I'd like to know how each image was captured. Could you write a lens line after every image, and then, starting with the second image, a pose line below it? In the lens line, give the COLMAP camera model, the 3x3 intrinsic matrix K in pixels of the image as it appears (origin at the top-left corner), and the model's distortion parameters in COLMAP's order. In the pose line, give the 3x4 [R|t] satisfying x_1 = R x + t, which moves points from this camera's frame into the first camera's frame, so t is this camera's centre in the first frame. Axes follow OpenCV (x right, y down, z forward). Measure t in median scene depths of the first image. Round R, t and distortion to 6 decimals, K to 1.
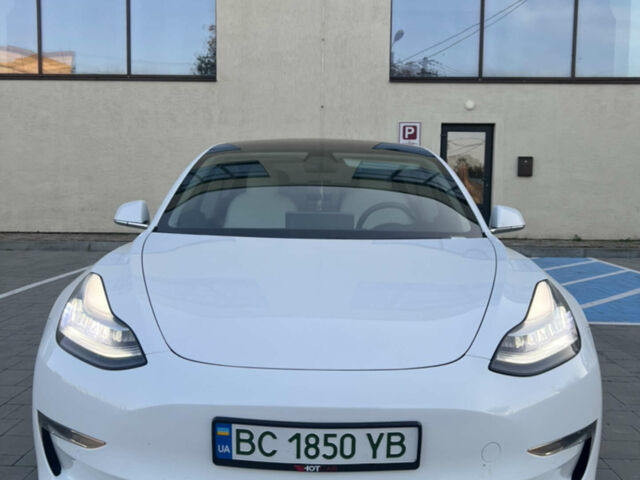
lens RADIAL K [[638.2, 0, 320.3], [0, 638.2, 240.0], [0, 0, 1]] dist [0.099928, -0.230560]
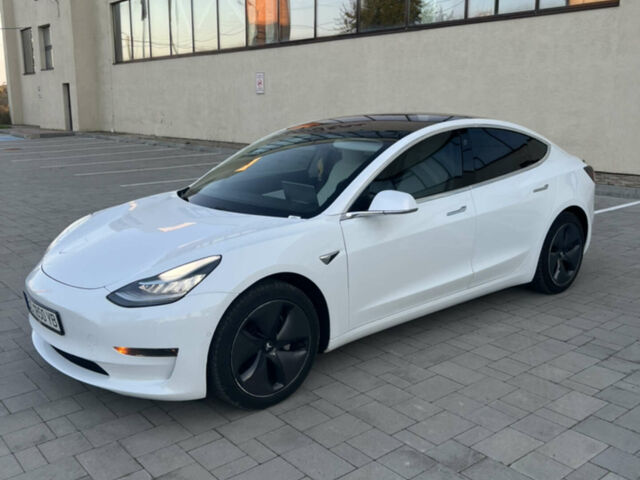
lens RADIAL K [[641.3, 0, 320.0], [0, 641.3, 240.0], [0, 0, 1]] dist [0.101942, -0.245980]
pose [[0.655186, 0.144167, -0.741585, 1.768428], [-0.044232, 0.987259, 0.152849, -0.228781], [0.754172, -0.067343, 0.653215, 0.273866]]
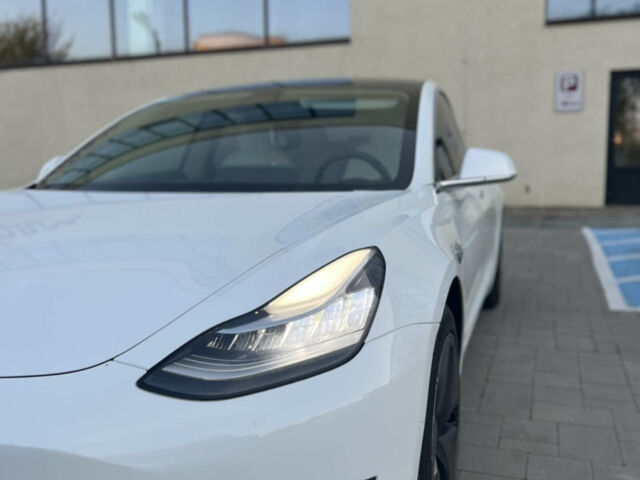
lens RADIAL K [[640.3, 0, 327.0], [0, 640.3, 245.4], [0, 0, 1]] dist [0.090173, -0.204529]
pose [[0.952934, 0.010792, -0.302987, 0.571333], [0.003684, 0.998880, 0.047168, 0.033373], [0.303157, -0.046064, 0.951827, 0.426077]]
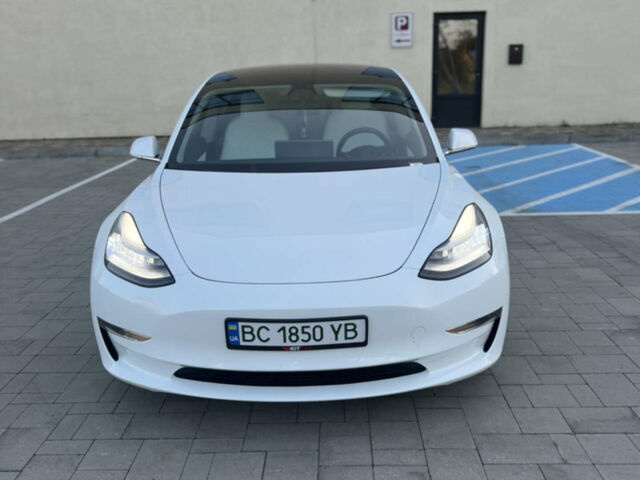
lens RADIAL K [[640.3, 0, 327.0], [0, 640.3, 245.4], [0, 0, 1]] dist [0.090173, -0.204529]
pose [[0.999200, -0.039968, -0.001190, 0.060823], [0.039484, 0.981532, 0.187178, -0.125025], [-0.006313, -0.187075, 0.982325, -0.334320]]
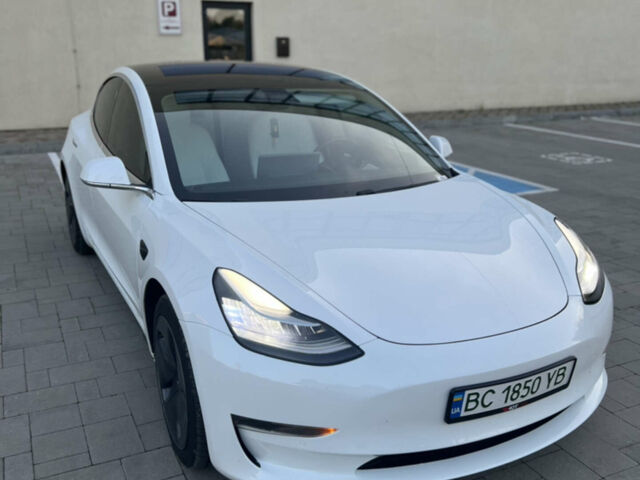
lens RADIAL K [[640.3, 0, 327.0], [0, 640.3, 245.4], [0, 0, 1]] dist [0.090173, -0.204529]
pose [[0.885891, -0.142345, 0.441514, -0.724567], [0.042717, 0.972746, 0.227904, -0.226908], [-0.461922, -0.183038, 0.867828, 0.090629]]
